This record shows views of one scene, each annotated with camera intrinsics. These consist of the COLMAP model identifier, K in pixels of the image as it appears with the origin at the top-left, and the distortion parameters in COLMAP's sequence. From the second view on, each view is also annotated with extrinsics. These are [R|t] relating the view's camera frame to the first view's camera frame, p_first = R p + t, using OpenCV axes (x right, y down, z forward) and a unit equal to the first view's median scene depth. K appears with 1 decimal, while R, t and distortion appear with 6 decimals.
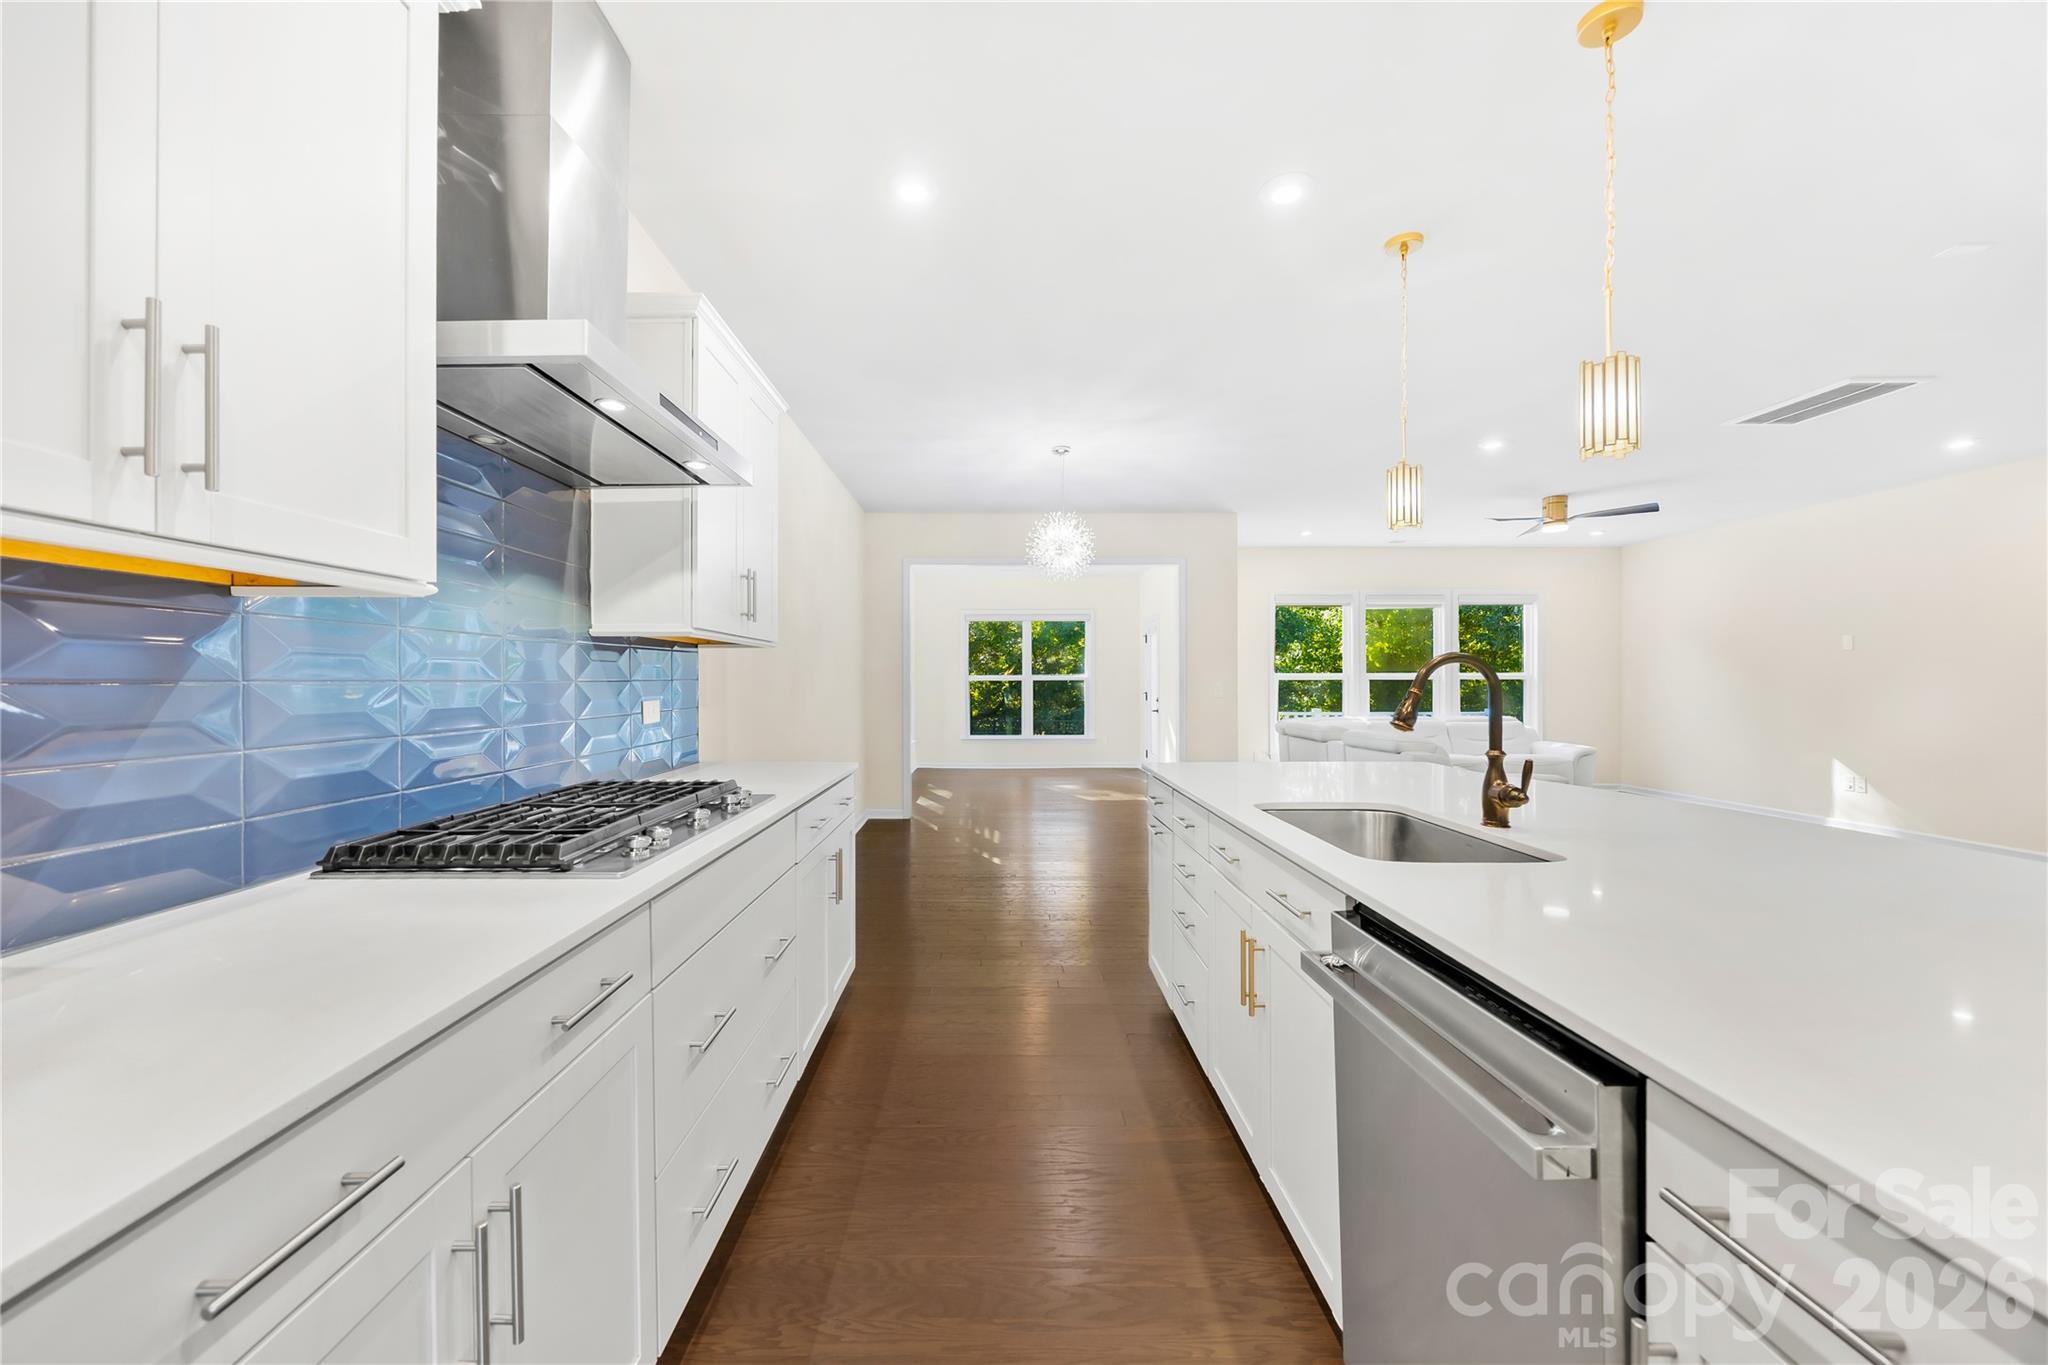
lens RADIAL K [[790.4, 0, 996.7], [0, 790.4, 684.2], [0, 0, 1]] dist [0.000731, -0.000049]
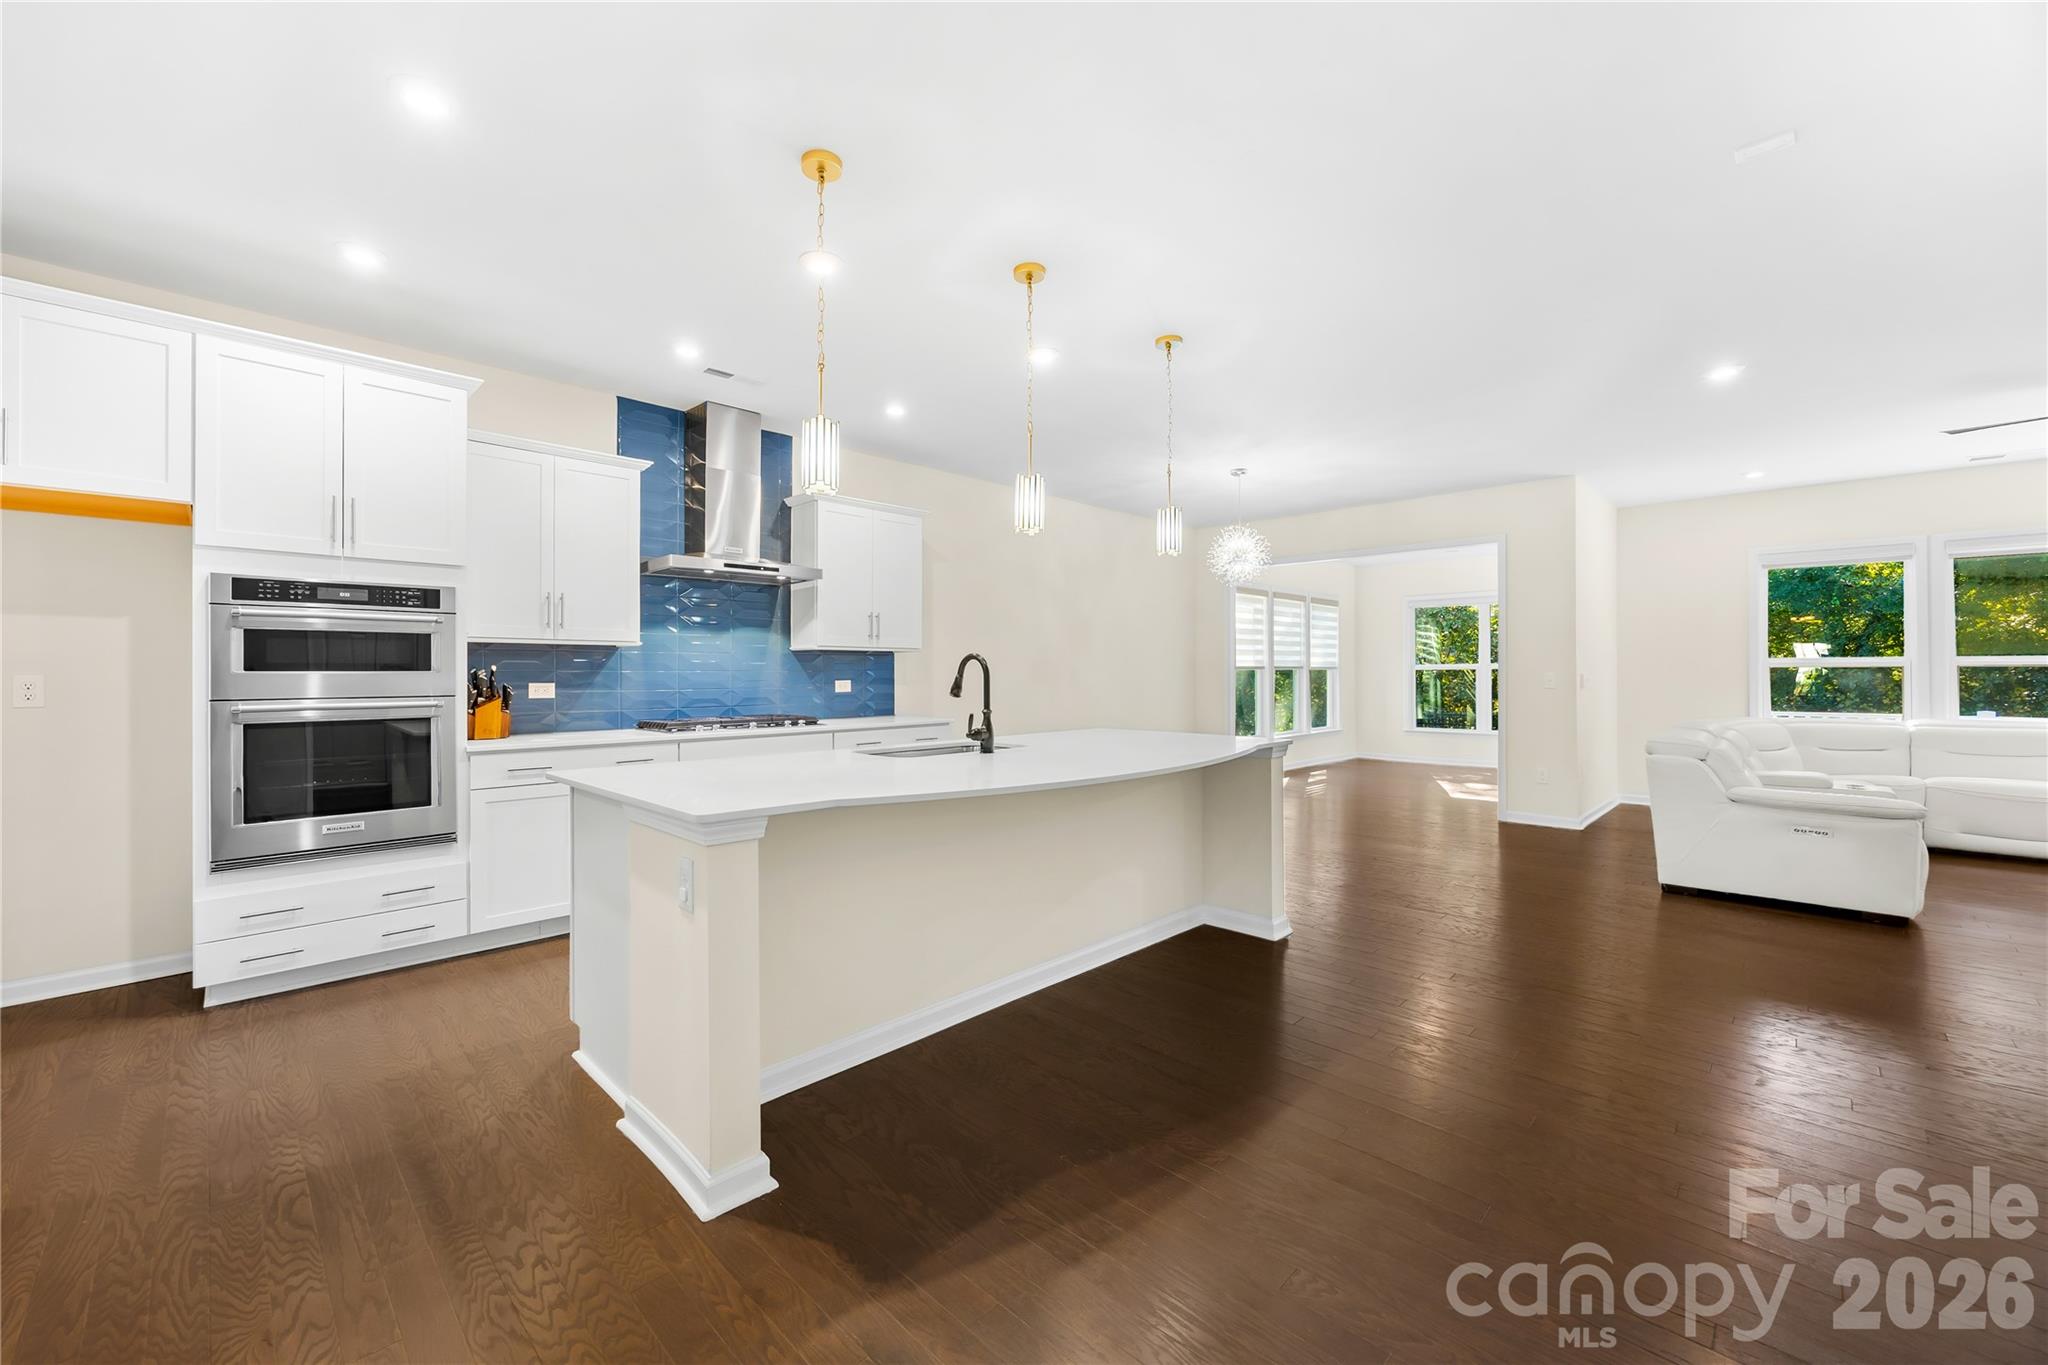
lens RADIAL K [[790.4, 0, 996.7], [0, 790.4, 684.2], [0, 0, 1]] dist [0.000731, -0.000049]
pose [[0.713849, 0.009206, -0.700239, 0.603969], [-0.000750, 0.999923, 0.012381, 0.002113], [0.700299, -0.008313, 0.713801, -0.074652]]
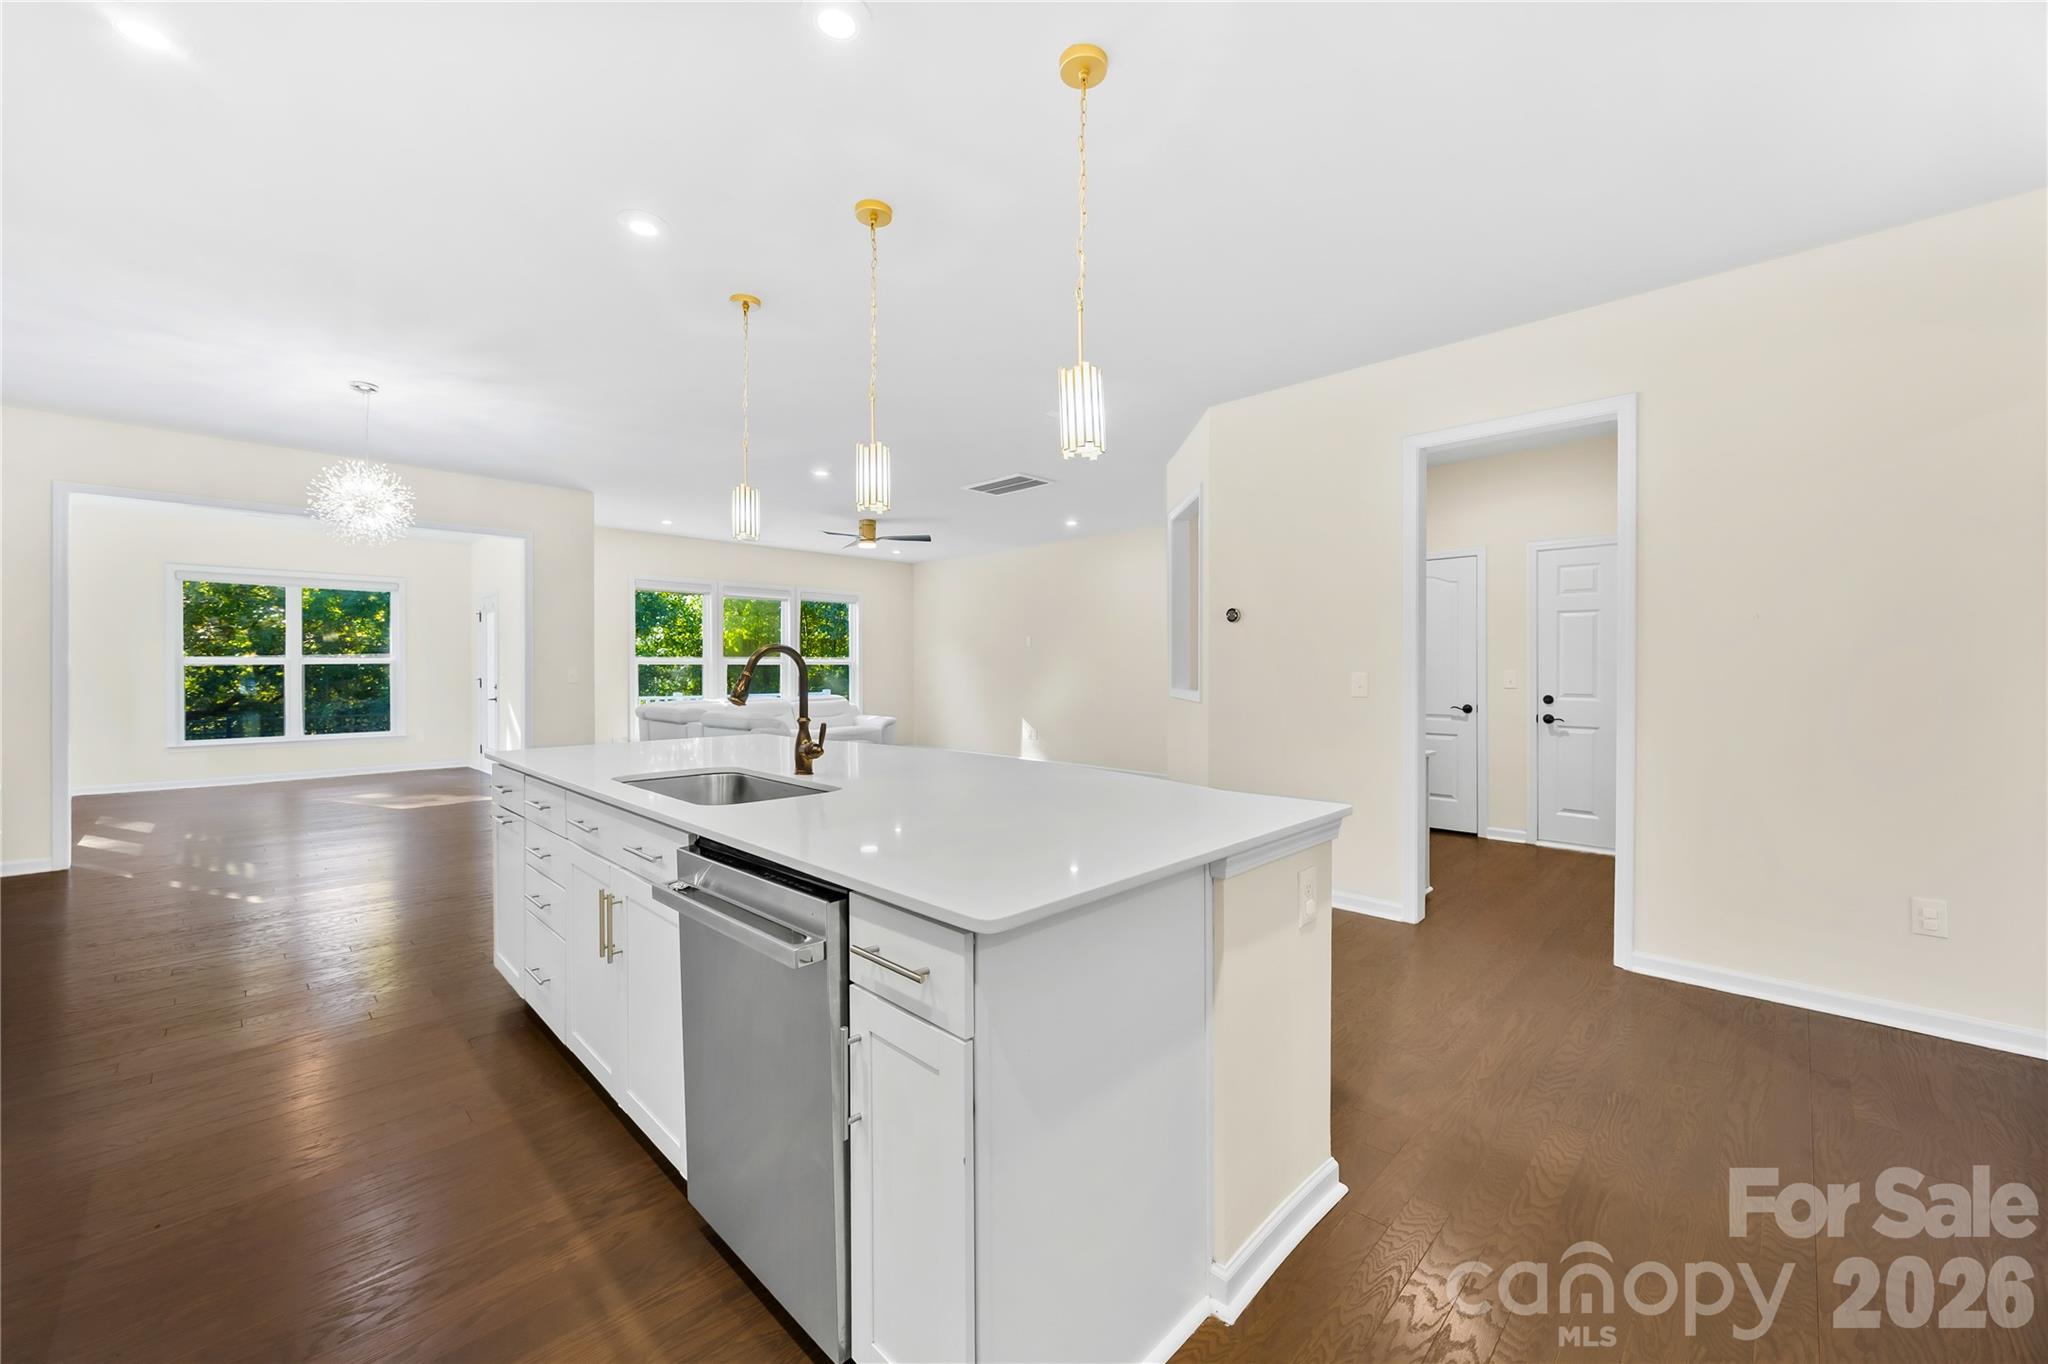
lens RADIAL K [[790.5, 0, 1019.5], [0, 790.5, 668.5], [0, 0, 1]] dist [-0.000619, -0.000270]
pose [[0.703749, -0.000260, 0.710448, -0.022221], [0.000356, 1.000000, 0.000014, -0.000083], [-0.710448, 0.000244, 0.703749, -0.068732]]
